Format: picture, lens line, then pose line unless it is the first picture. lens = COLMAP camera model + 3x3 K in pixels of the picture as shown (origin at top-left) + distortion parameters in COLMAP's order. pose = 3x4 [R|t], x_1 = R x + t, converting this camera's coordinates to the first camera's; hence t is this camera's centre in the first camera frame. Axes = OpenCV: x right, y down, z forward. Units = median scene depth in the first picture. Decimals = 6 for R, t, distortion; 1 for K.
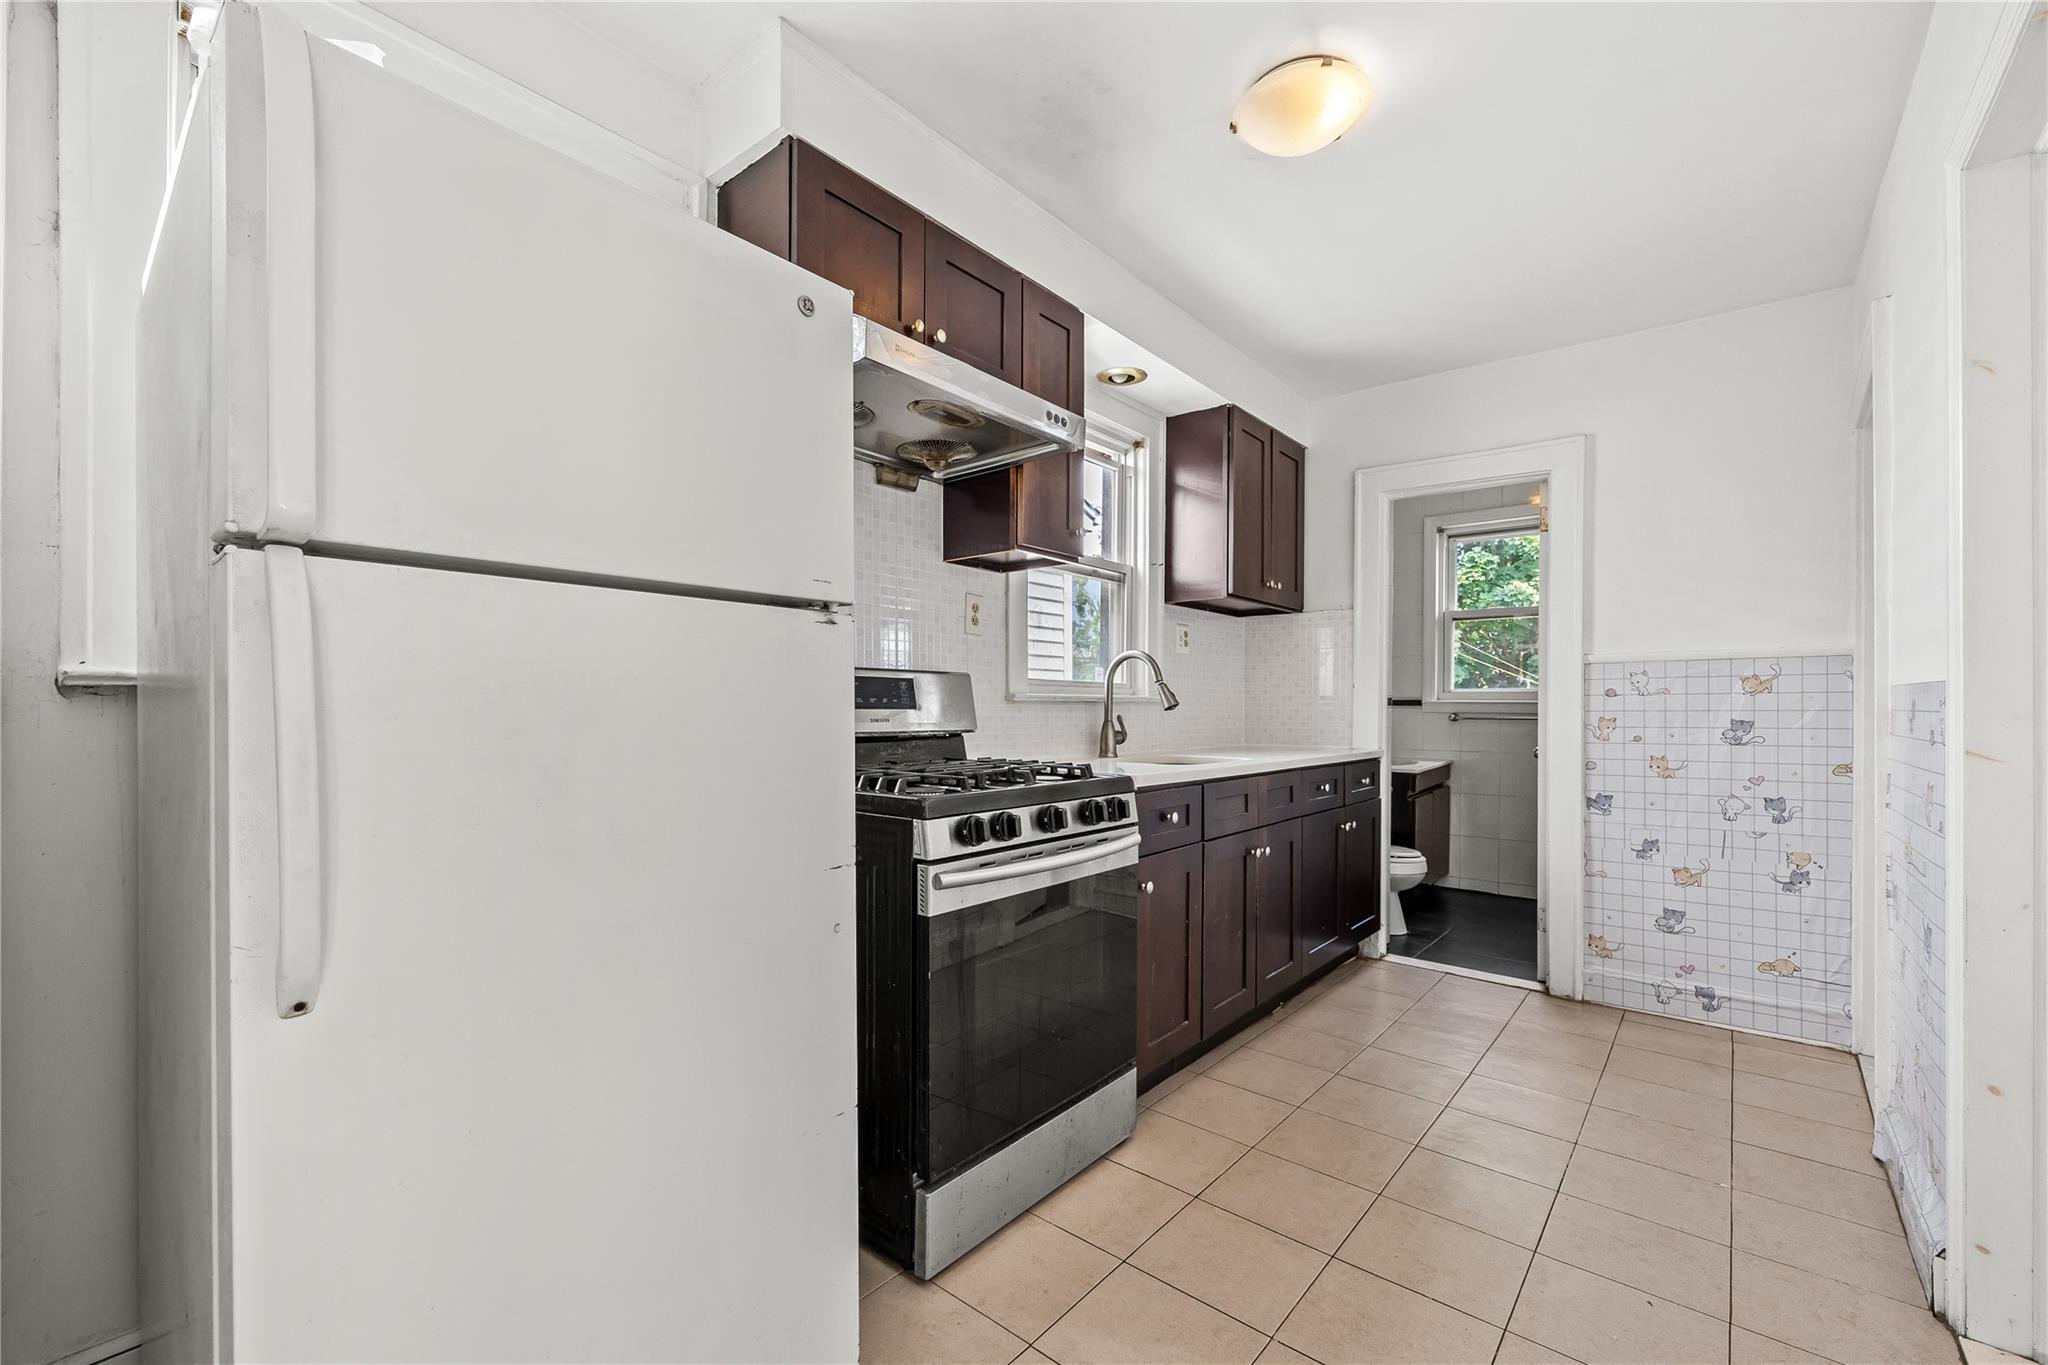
lens RADIAL K [[833.7, 0, 1023.8], [0, 833.7, 715.8], [0, 0, 1]] dist [0.000651, -0.000517]
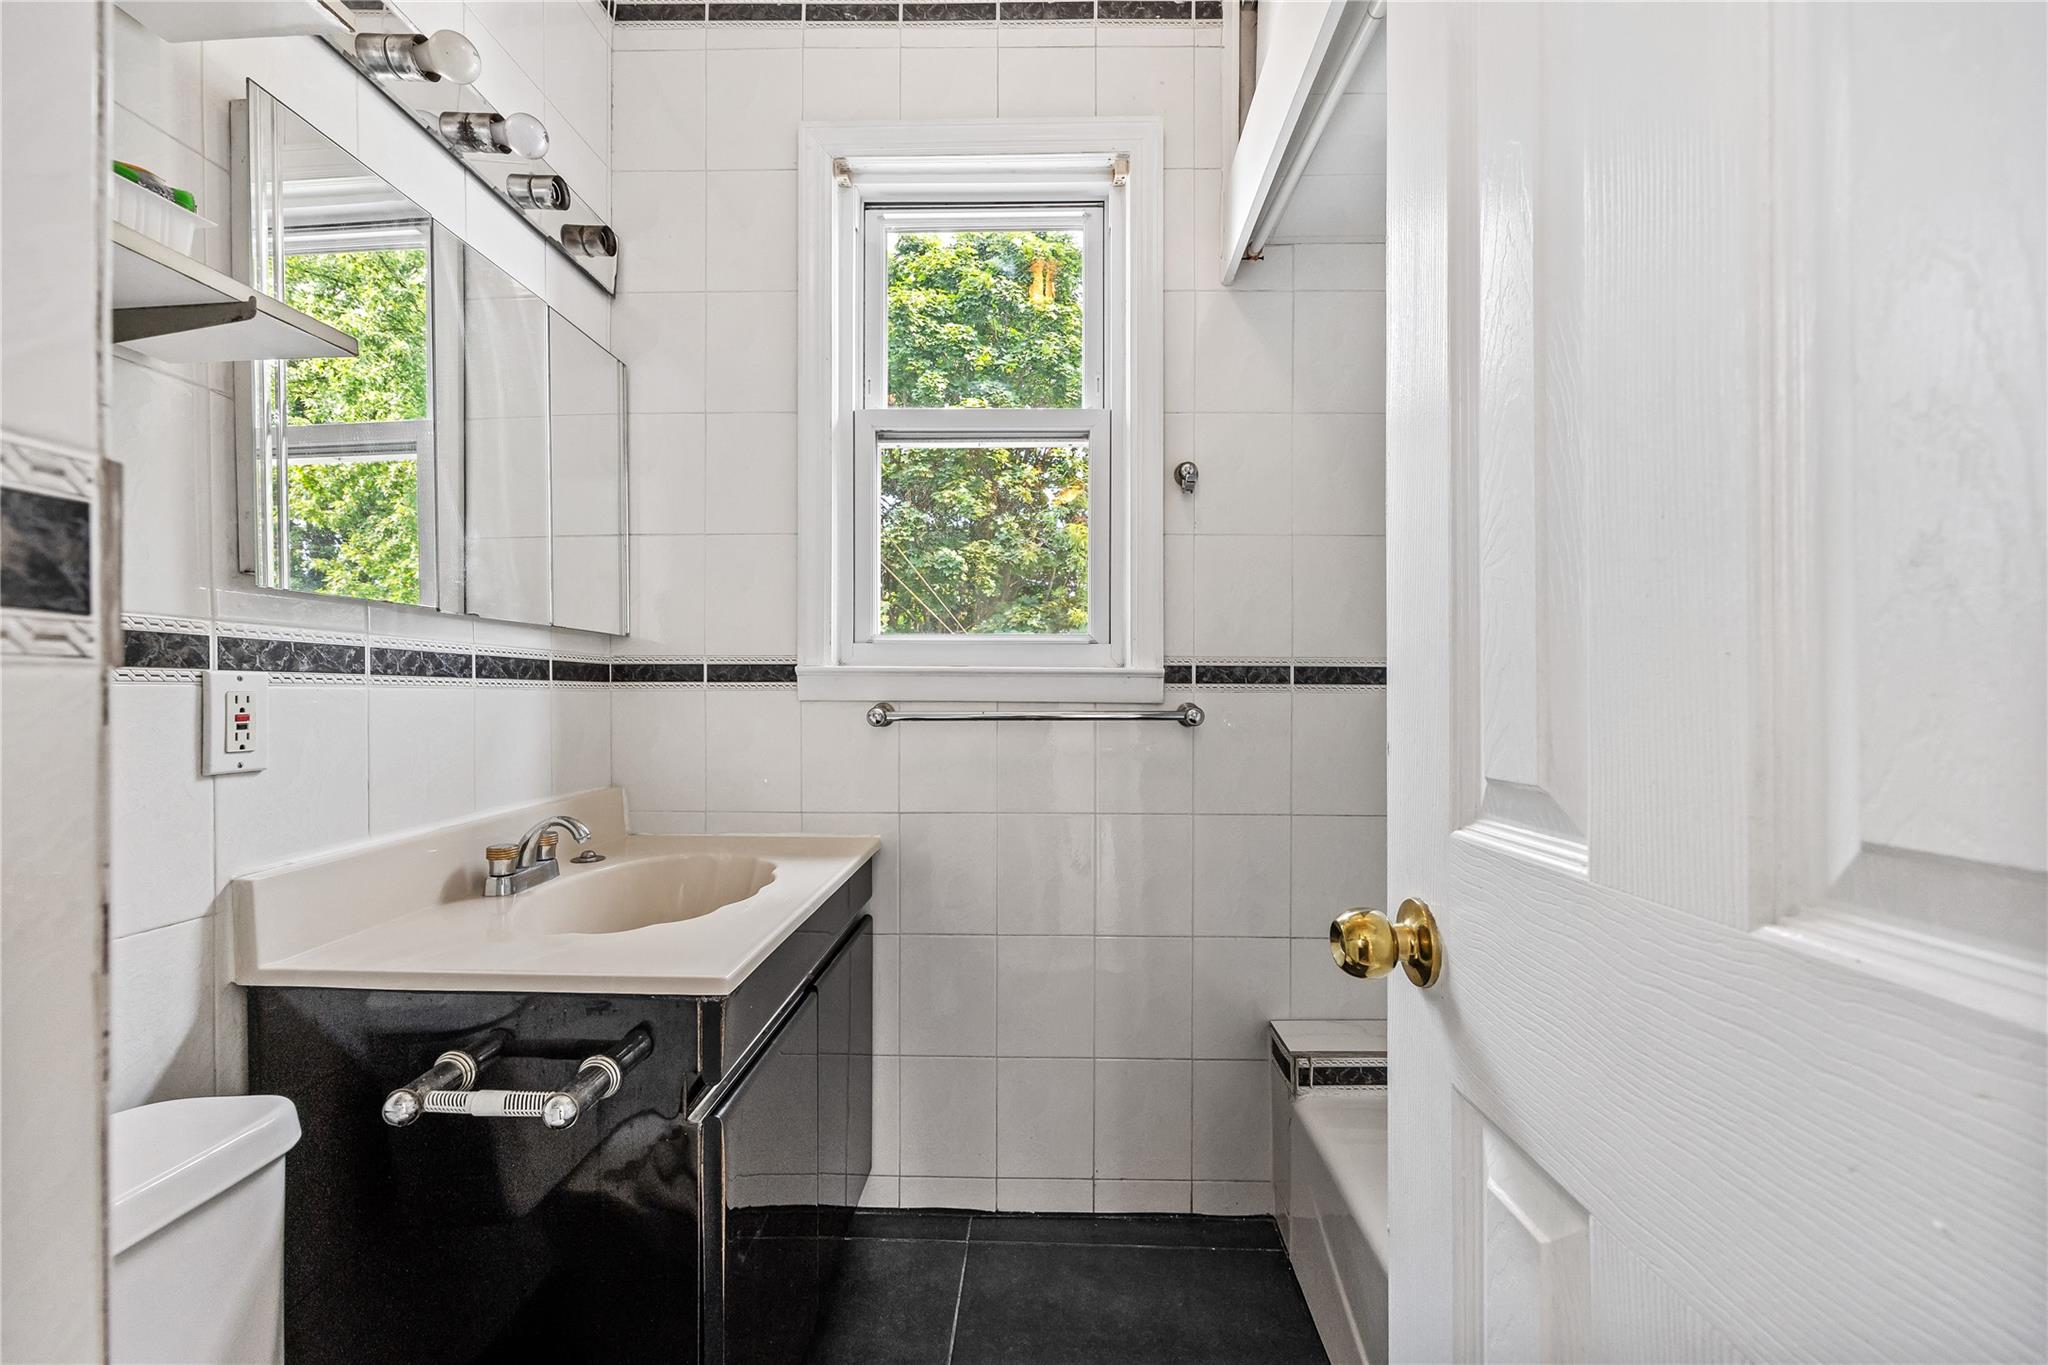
lens RADIAL K [[833.7, 0, 1036.2], [0, 833.7, 692.1], [0, 0, 1]] dist [0.000651, -0.000517]
pose [[0.790924, -0.000943, 0.611914, 0.348353], [0.006914, 0.999949, -0.007395, -0.004645], [-0.611876, 0.010080, 0.790890, 0.673806]]
